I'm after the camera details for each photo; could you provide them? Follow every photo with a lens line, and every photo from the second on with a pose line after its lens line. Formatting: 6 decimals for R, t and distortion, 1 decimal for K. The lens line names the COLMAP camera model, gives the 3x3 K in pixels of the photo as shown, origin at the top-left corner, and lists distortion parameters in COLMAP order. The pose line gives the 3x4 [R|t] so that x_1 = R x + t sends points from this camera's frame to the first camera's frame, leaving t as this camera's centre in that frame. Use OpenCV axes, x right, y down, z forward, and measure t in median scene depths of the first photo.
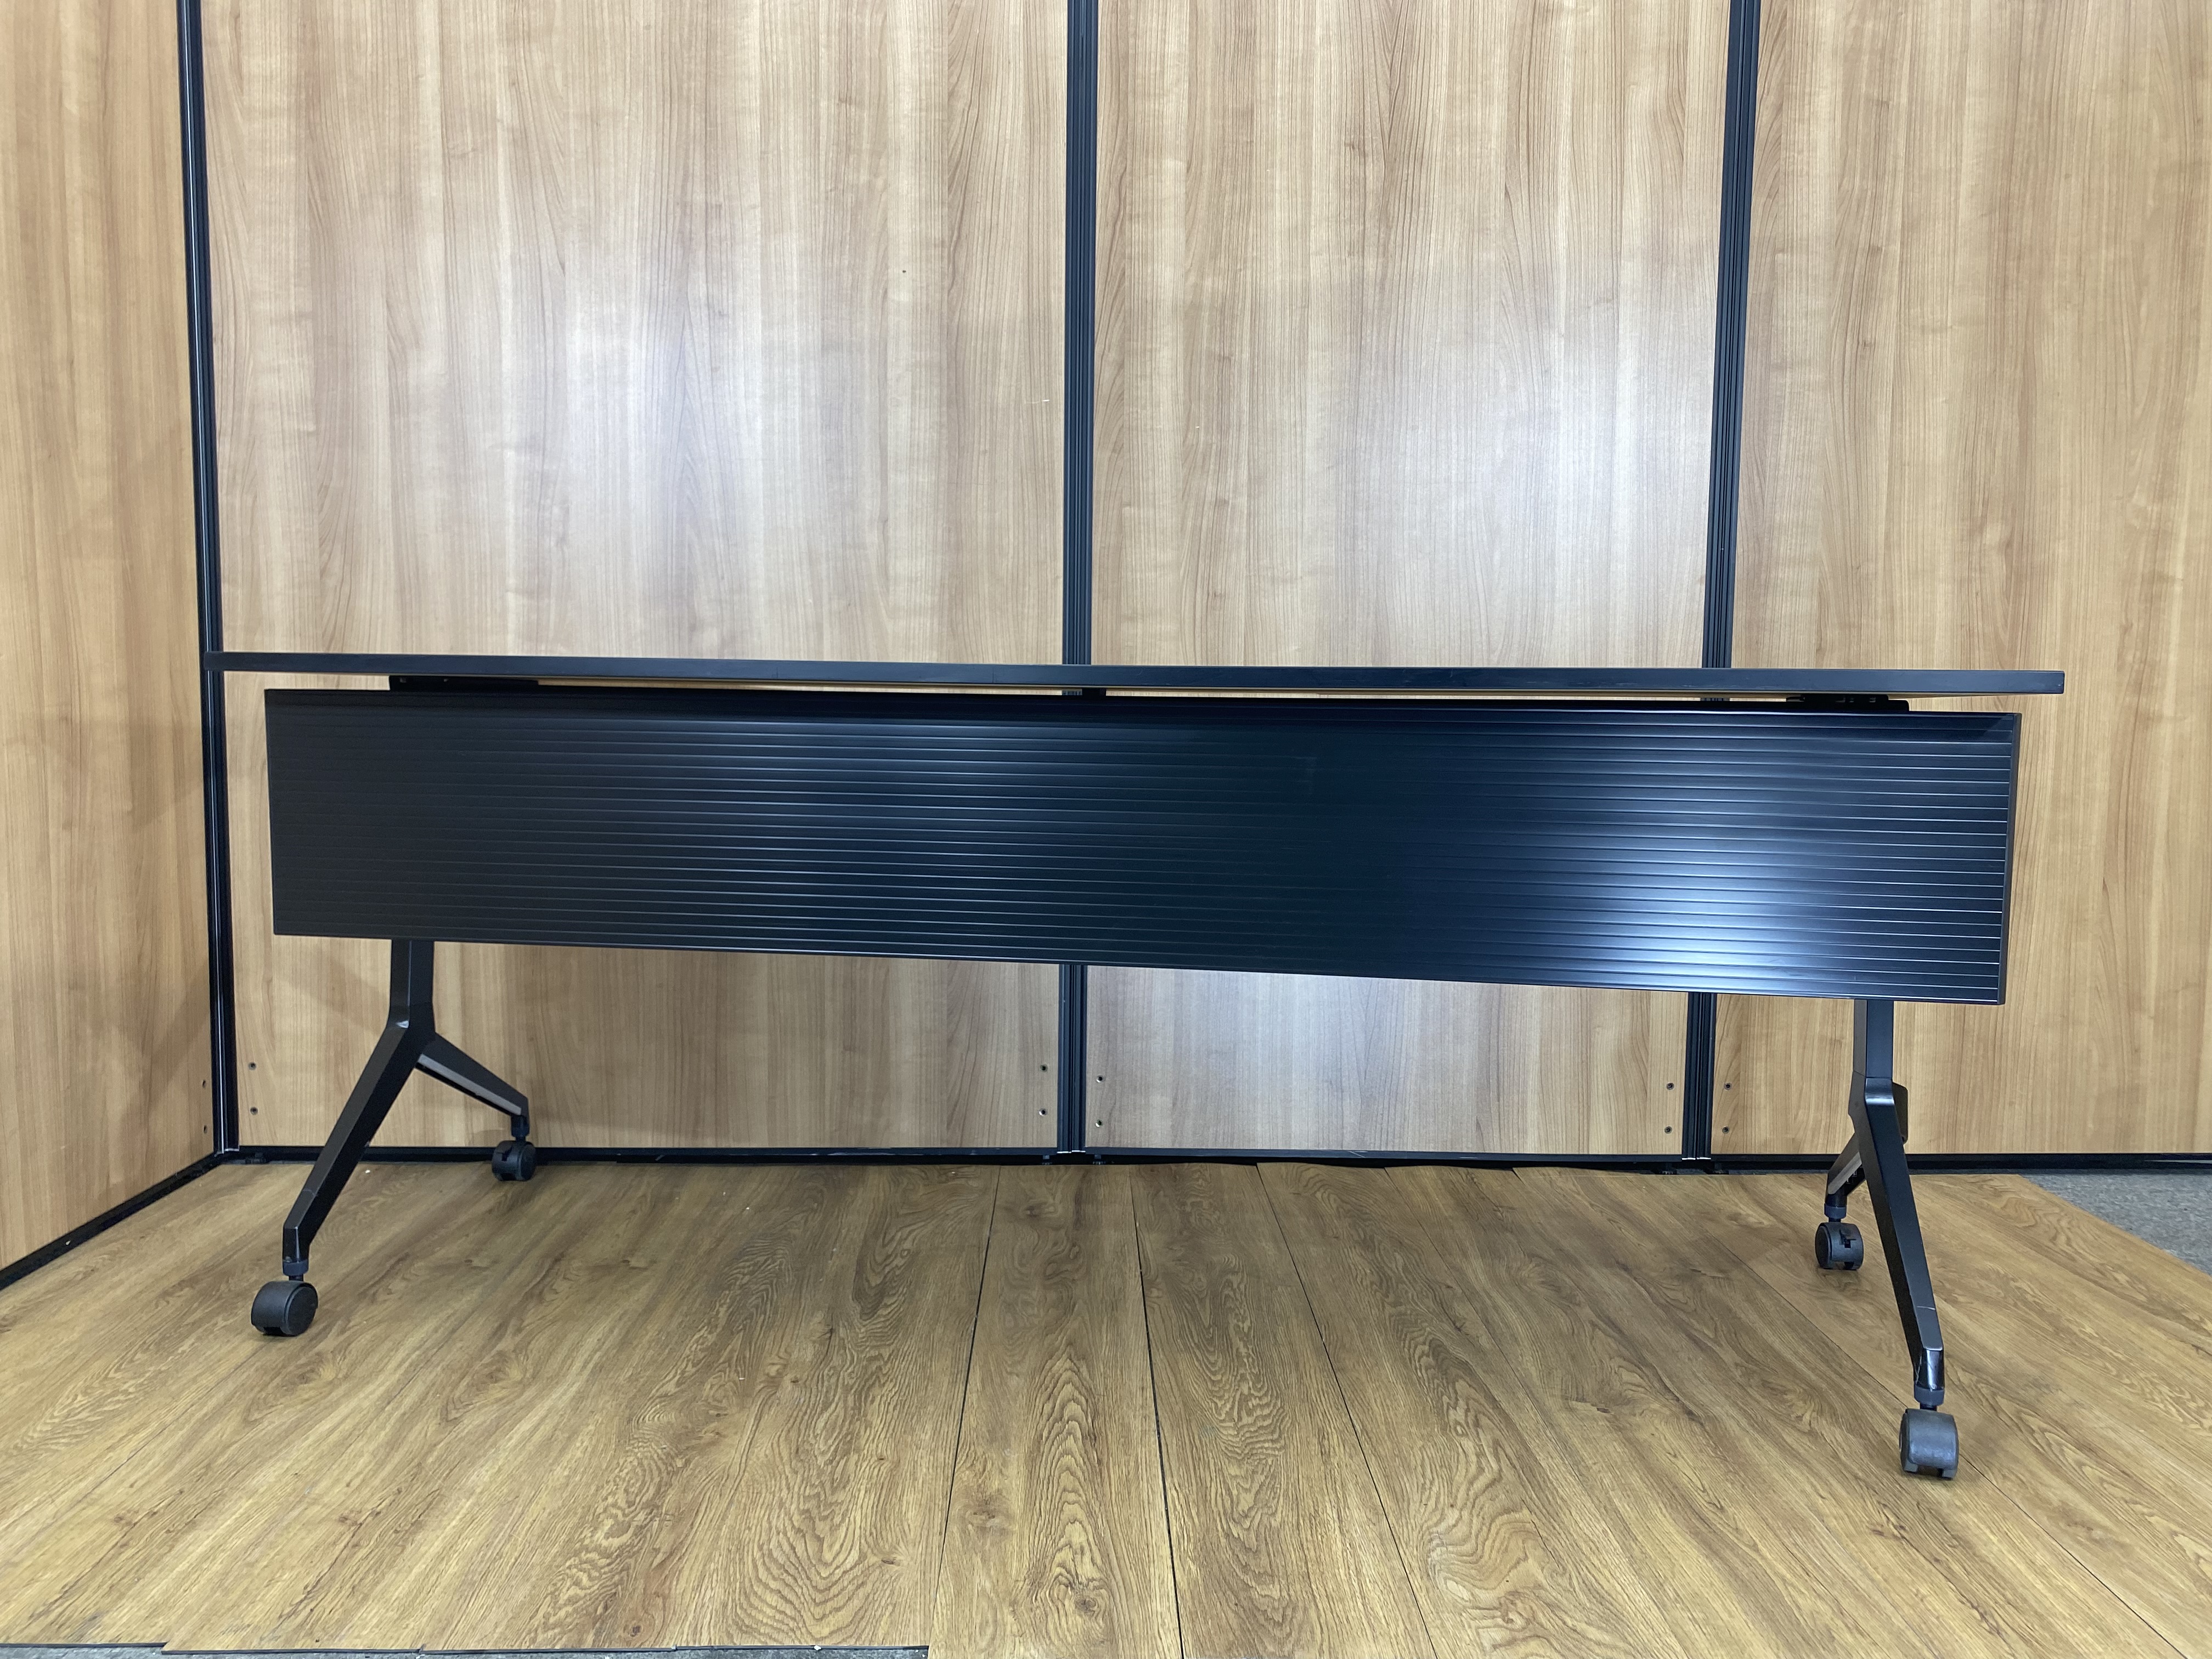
lens RADIAL K [[1718.1, 0, 1114.6], [0, 1718.1, 801.9], [0, 0, 1]] dist [0.006188, -0.003475]
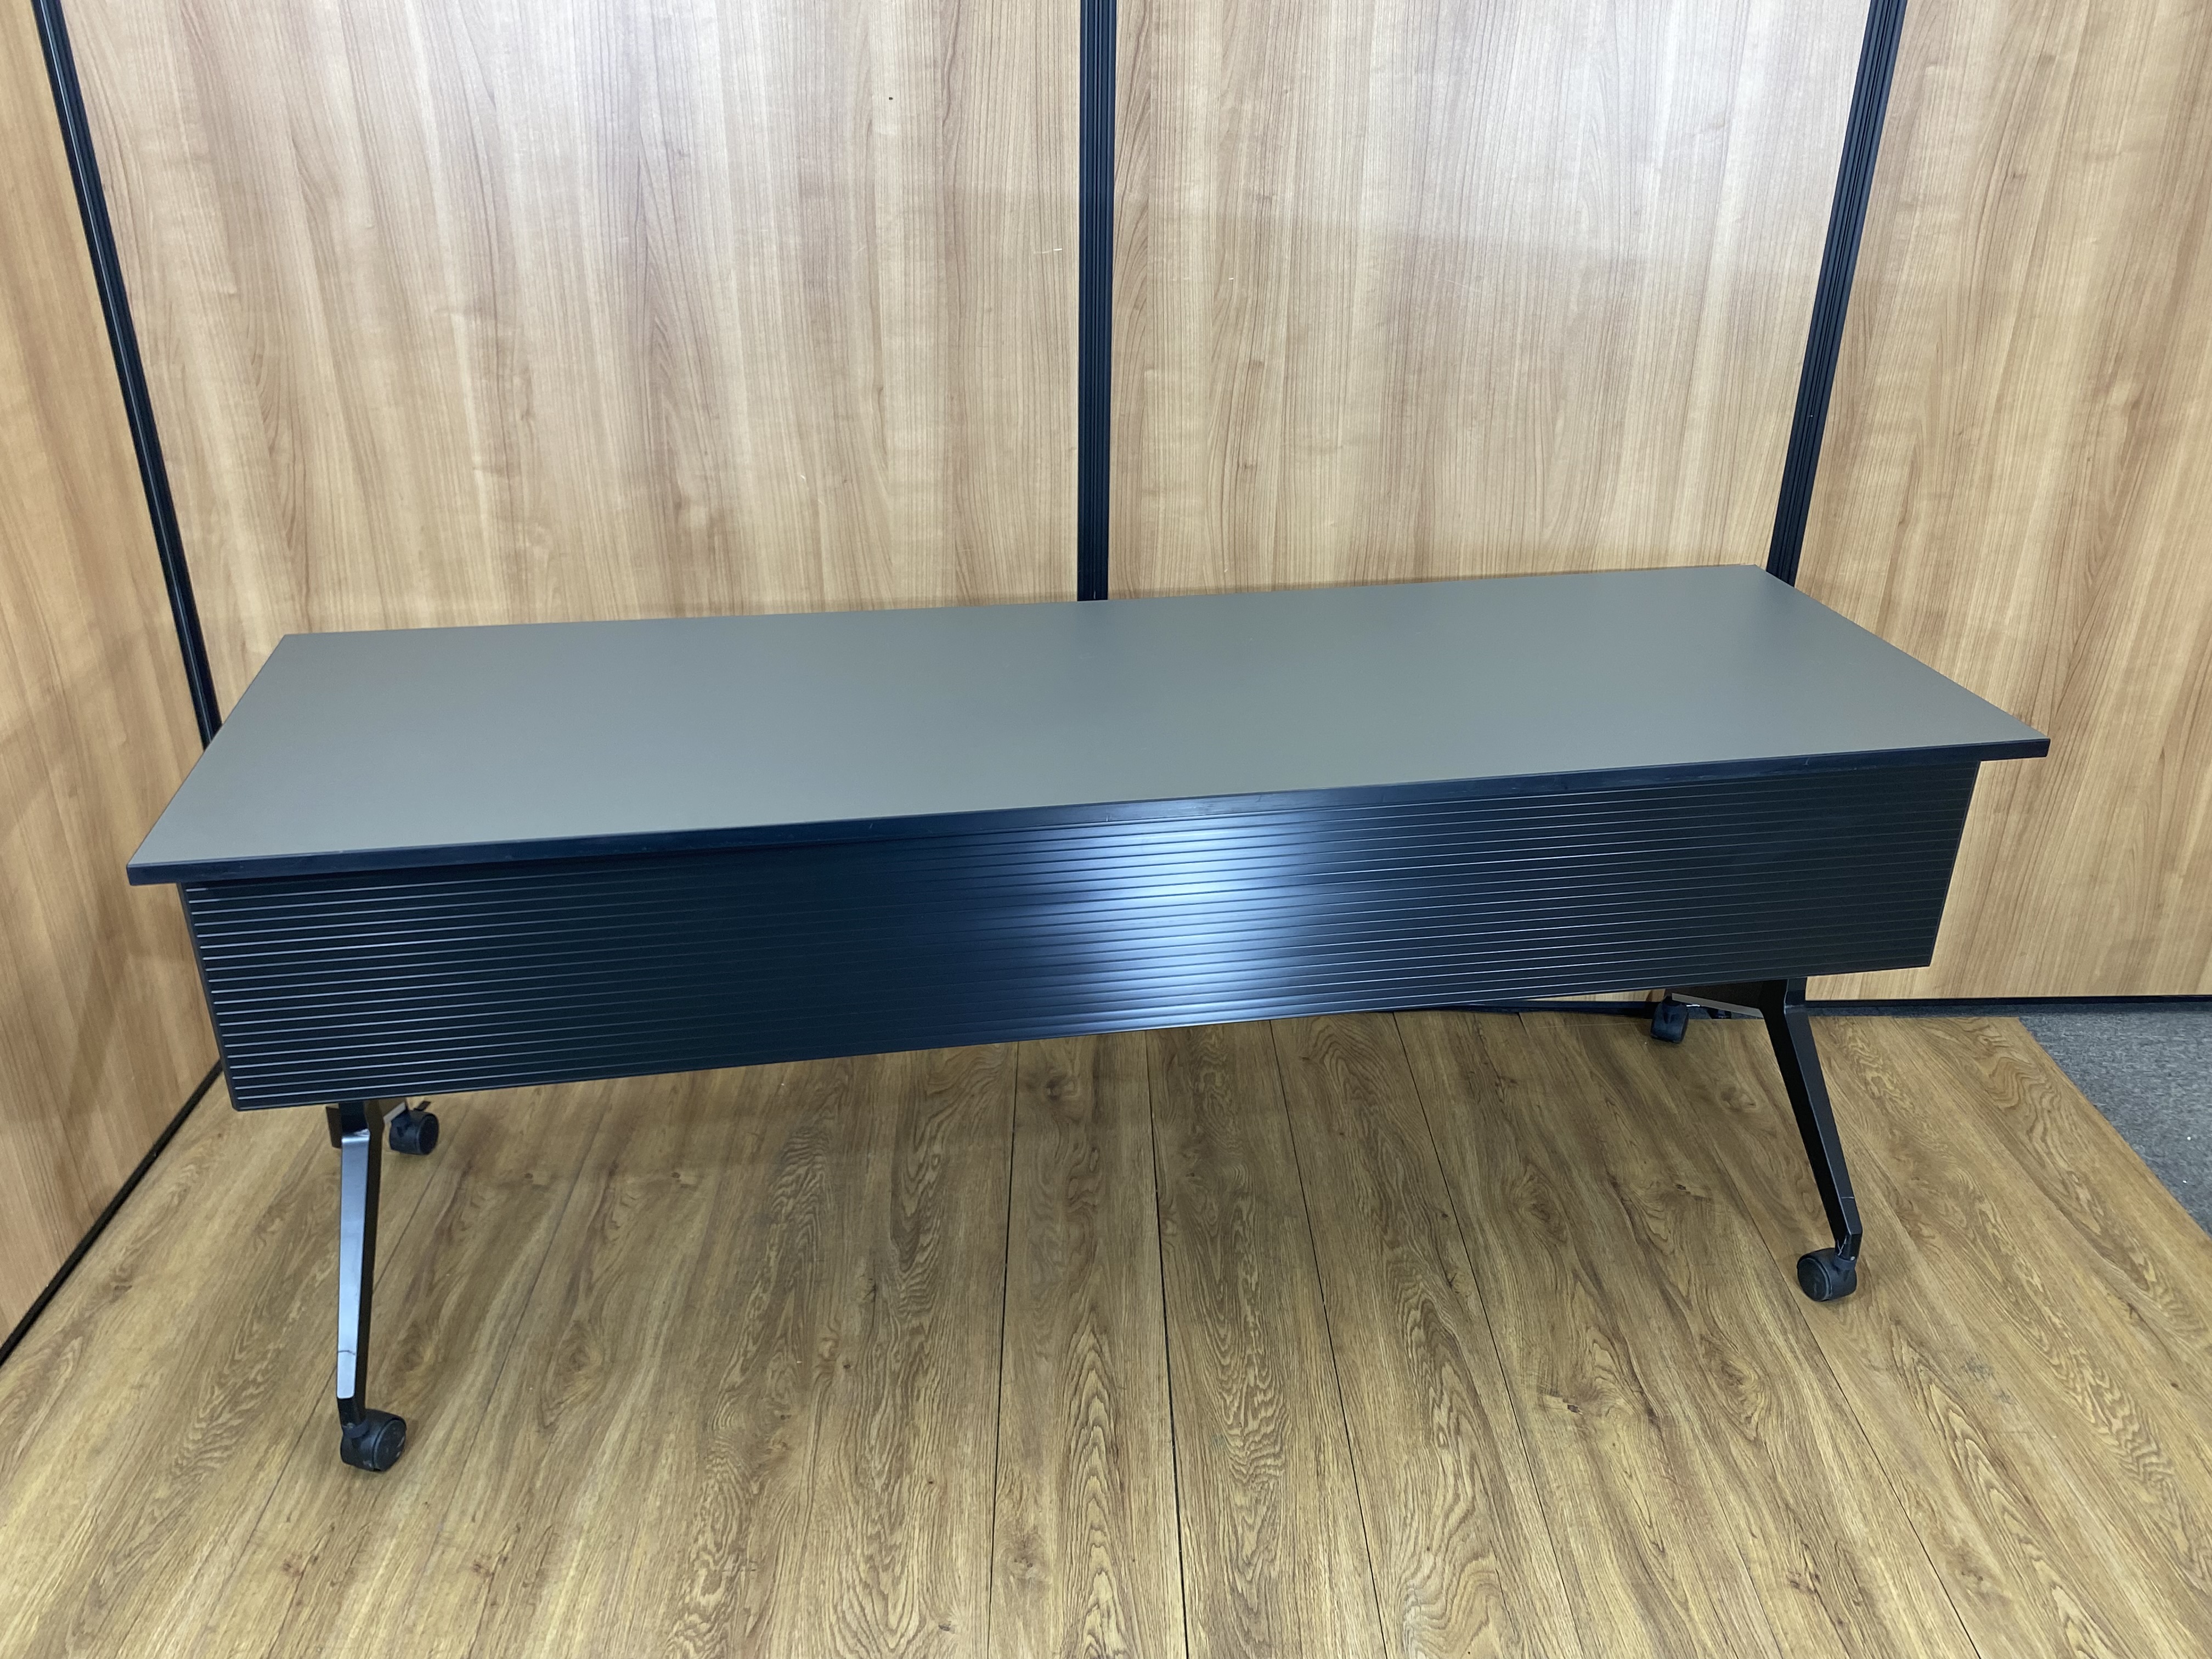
lens RADIAL K [[1839.8, 0, 1087.8], [0, 1839.8, 828.6], [0, 0, 1]] dist [0.005386, -0.003861]
pose [[0.999858, 0.003534, -0.016480, -0.008475], [0.002928, 0.926473, 0.376351, -0.318033], [0.016599, -0.376346, 0.926331, 0.021831]]
